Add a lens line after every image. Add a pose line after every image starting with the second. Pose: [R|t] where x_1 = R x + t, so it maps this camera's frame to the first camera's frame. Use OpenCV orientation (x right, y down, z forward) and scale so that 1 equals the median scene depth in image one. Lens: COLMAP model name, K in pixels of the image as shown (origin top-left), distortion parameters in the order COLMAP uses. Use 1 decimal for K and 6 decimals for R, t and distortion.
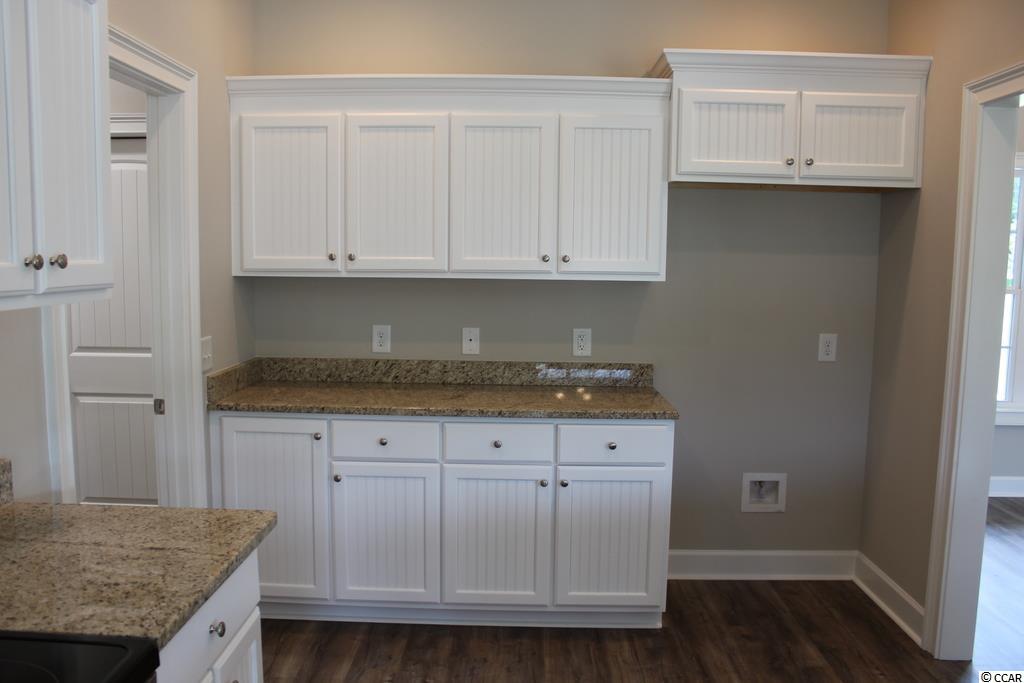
lens RADIAL K [[853.2, 0, 505.7], [0, 853.2, 346.4], [0, 0, 1]] dist [-0.150093, 0.130062]
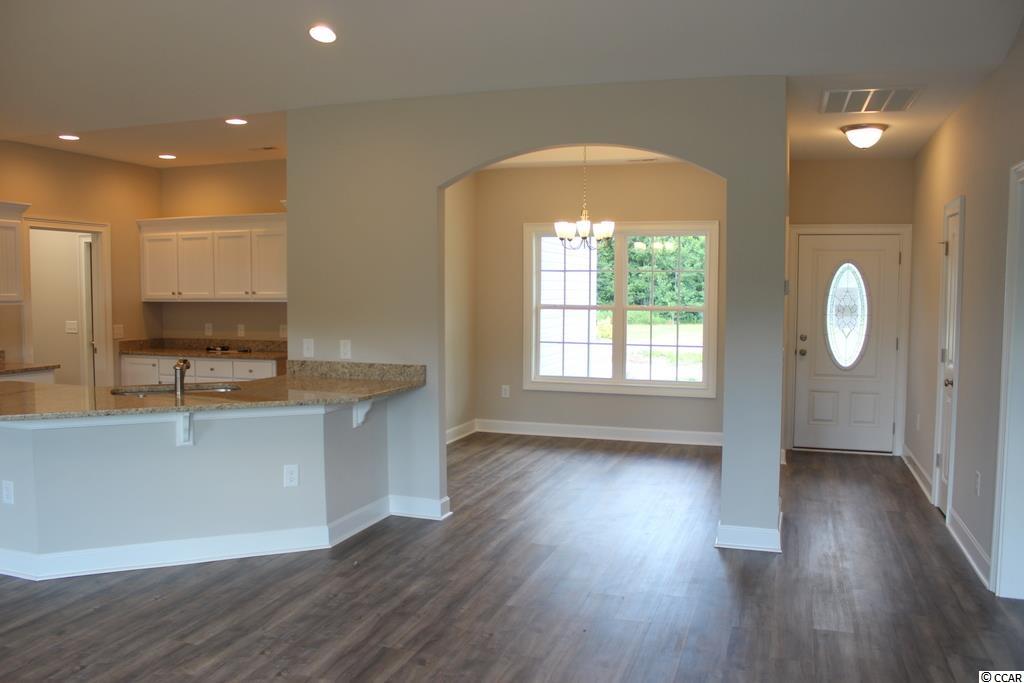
lens RADIAL K [[853.2, 0, 505.7], [0, 853.2, 346.4], [0, 0, 1]] dist [-0.150093, 0.130062]
pose [[0.952978, 0.008881, -0.302909, 1.389296], [-0.020628, 0.999153, -0.035603, 0.107329], [0.302336, 0.040177, 0.952354, -0.943482]]
